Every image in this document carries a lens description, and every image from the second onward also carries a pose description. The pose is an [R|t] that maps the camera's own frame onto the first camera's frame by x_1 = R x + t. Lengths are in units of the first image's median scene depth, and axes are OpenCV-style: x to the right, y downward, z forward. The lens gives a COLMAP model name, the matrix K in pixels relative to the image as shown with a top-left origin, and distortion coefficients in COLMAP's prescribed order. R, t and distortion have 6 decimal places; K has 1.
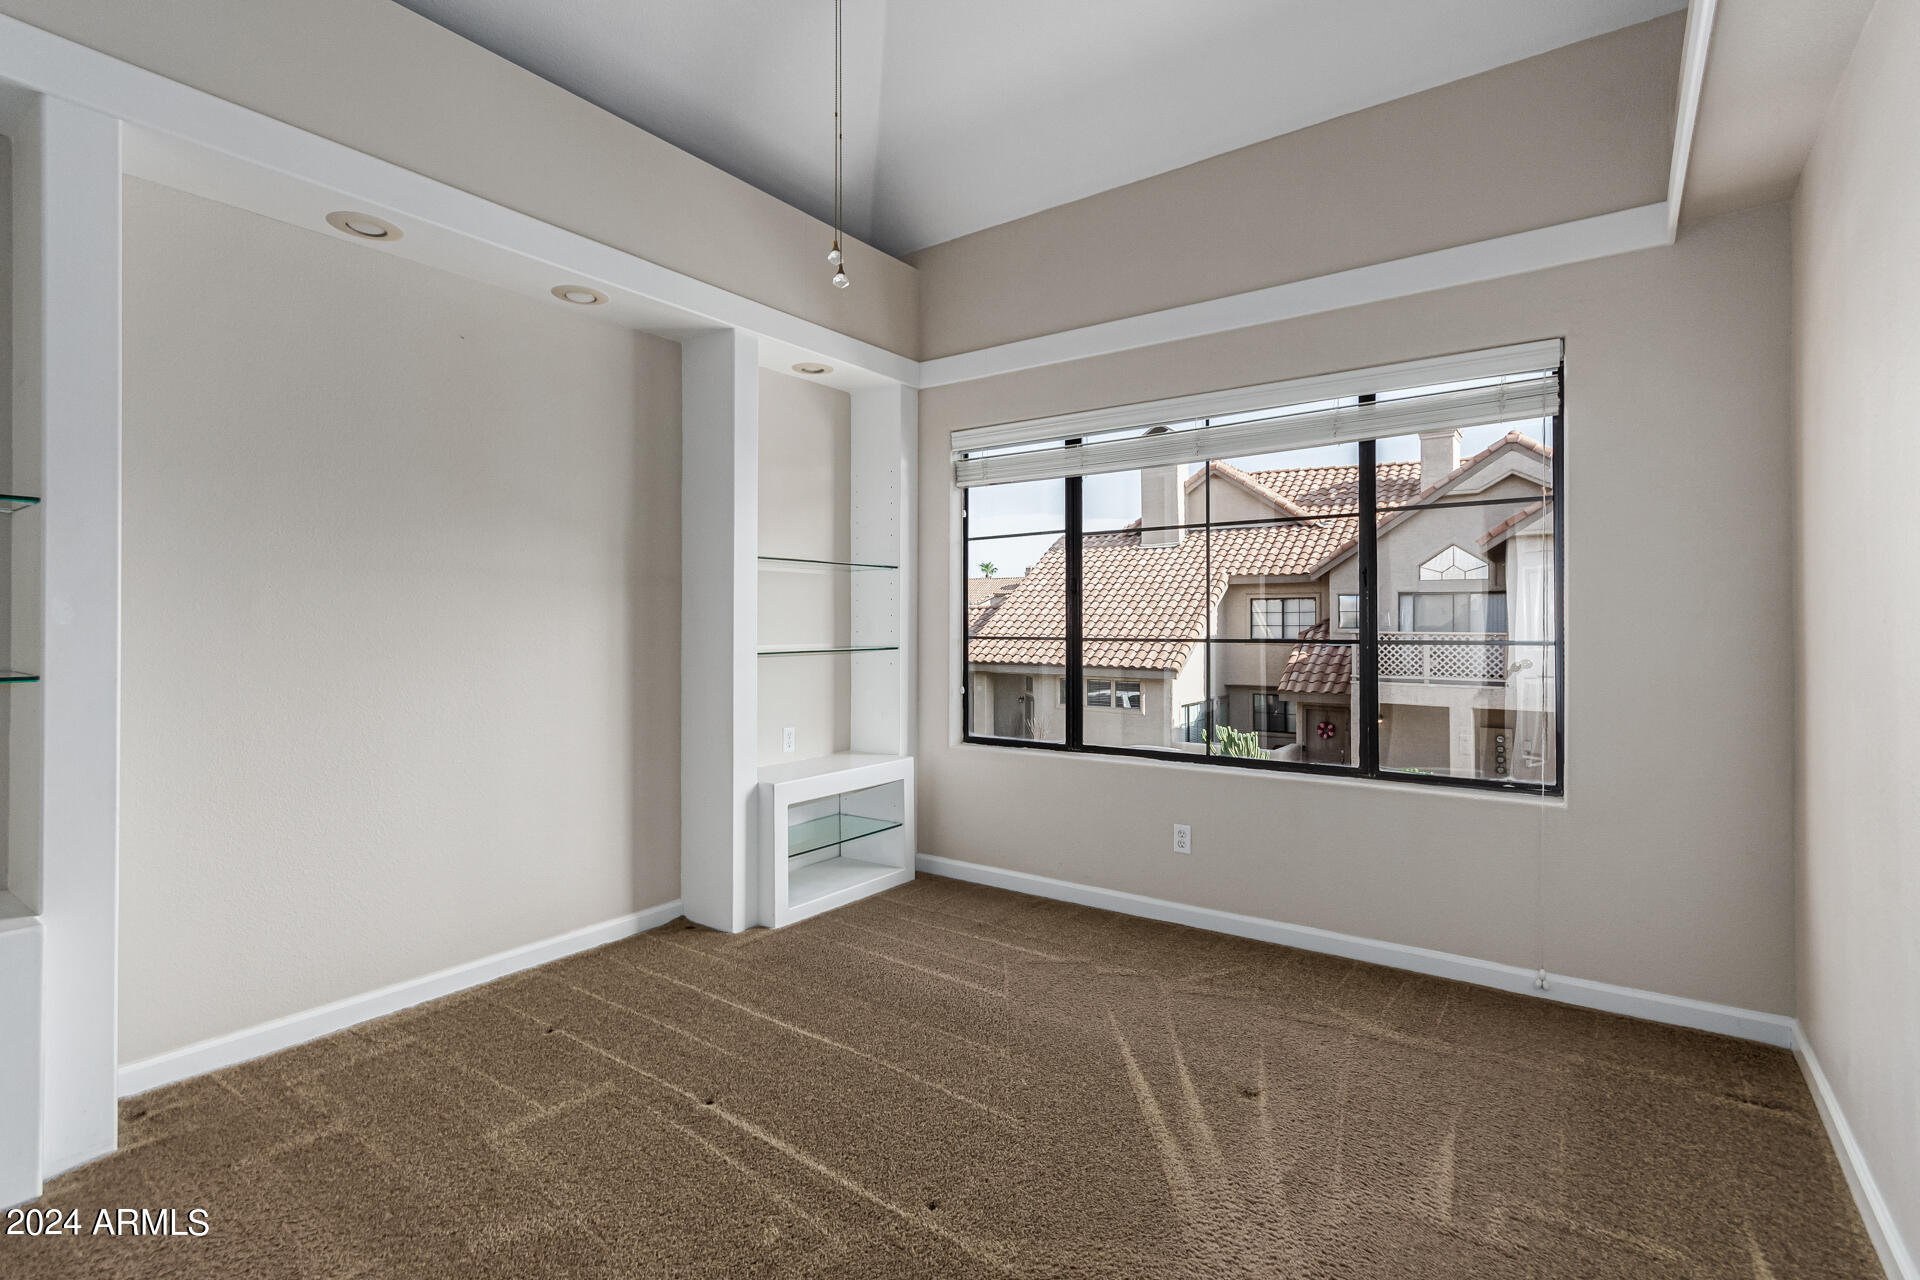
lens RADIAL K [[898.4, 0, 971.1], [0, 898.4, 630.8], [0, 0, 1]] dist [0.009518, -0.001830]
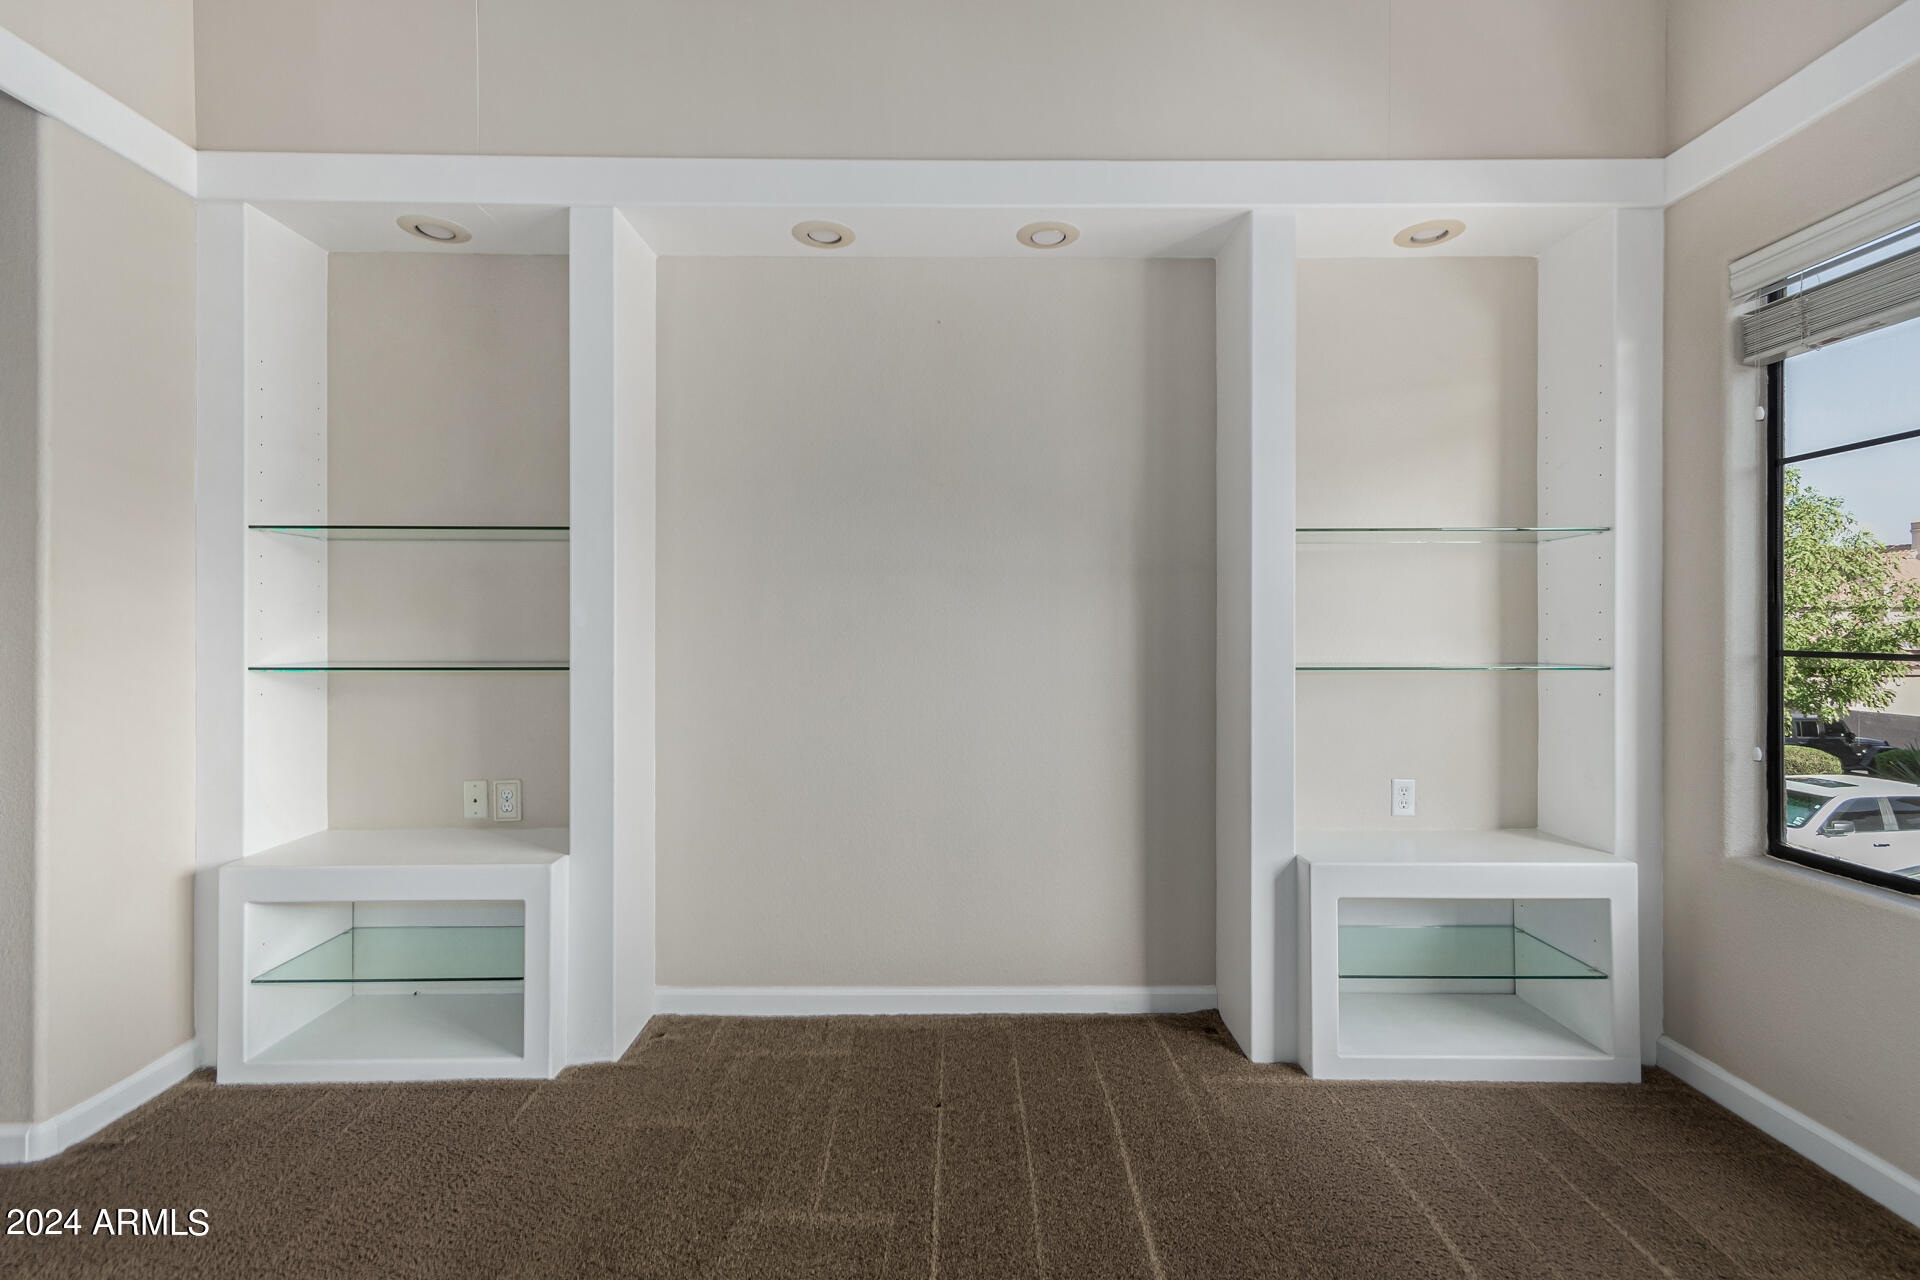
lens RADIAL K [[898.4, 0, 949.9], [0, 898.4, 626.6], [0, 0, 1]] dist [0.009518, -0.001830]
pose [[0.585303, 0.004194, -0.810804, 0.166322], [-0.006849, 0.999977, 0.000228, -0.005641], [0.810786, 0.005419, 0.585318, 0.376361]]
